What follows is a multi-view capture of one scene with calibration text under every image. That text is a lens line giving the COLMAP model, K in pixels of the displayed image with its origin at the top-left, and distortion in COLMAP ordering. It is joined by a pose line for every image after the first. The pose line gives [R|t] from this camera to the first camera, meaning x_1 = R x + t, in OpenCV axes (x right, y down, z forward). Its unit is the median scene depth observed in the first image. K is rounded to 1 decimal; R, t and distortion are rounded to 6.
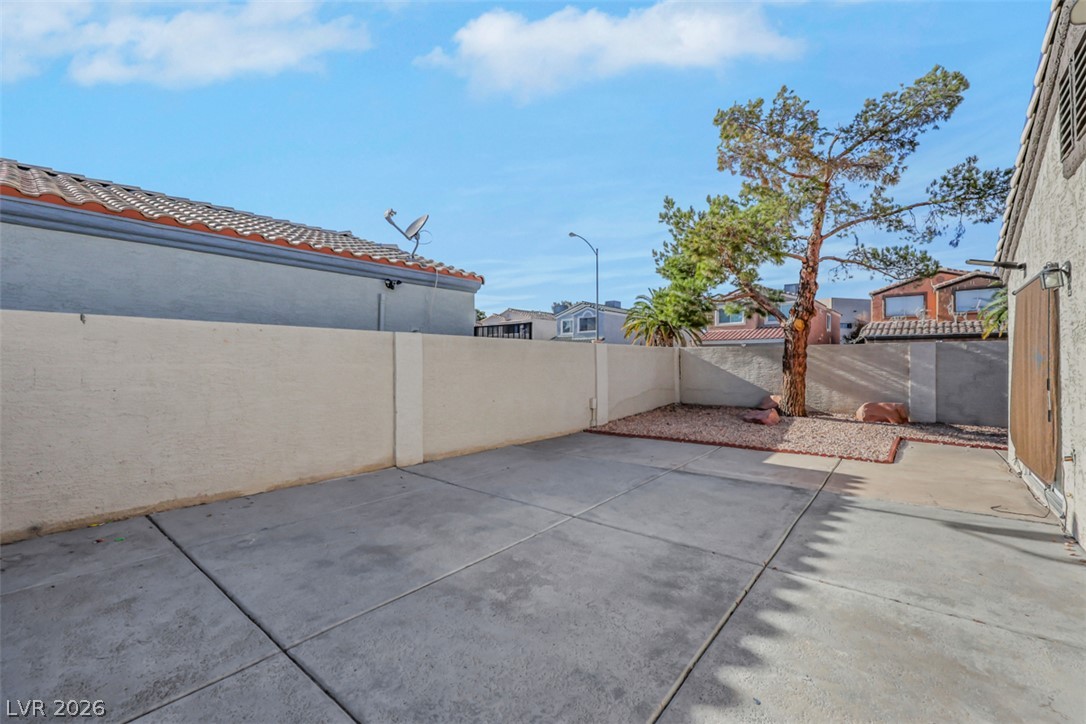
lens RADIAL K [[453.0, 0, 544.5], [0, 453.0, 354.9], [0, 0, 1]] dist [-0.001111, -0.000135]
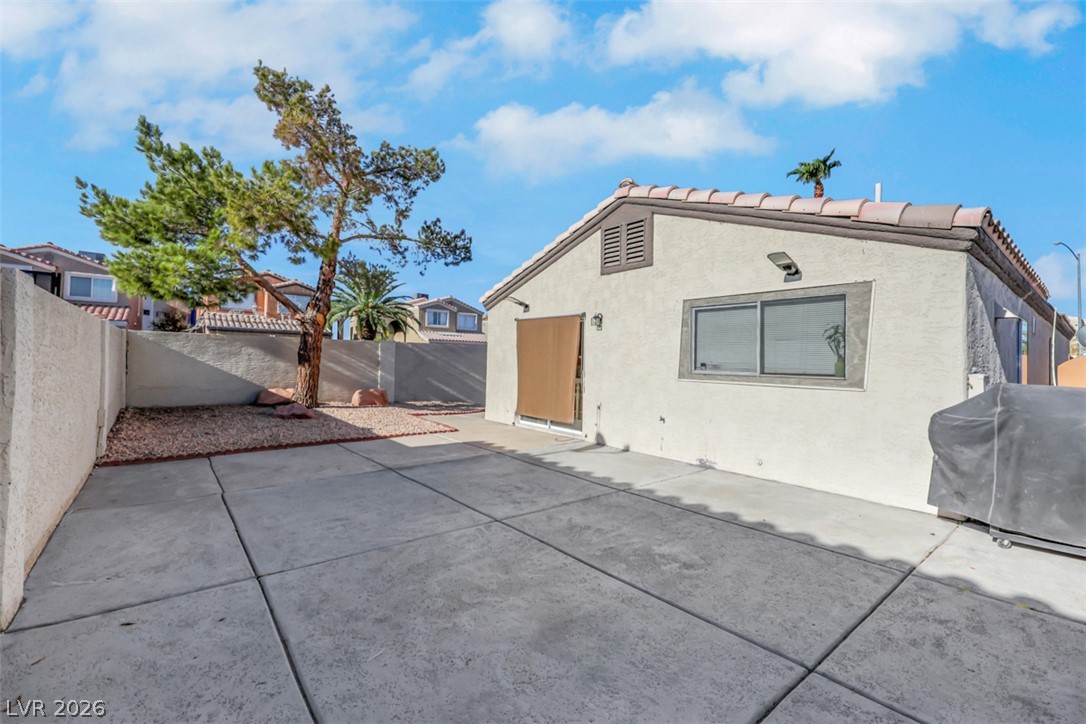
lens RADIAL K [[446.6, 0, 545.0], [0, 446.6, 359.0], [0, 0, 1]] dist [0.000437, 0.000159]
pose [[0.224787, 0.006340, 0.974387, -0.674131], [-0.037761, 0.999284, 0.002209, 0.007210], [-0.973676, -0.037290, 0.224865, 0.565282]]
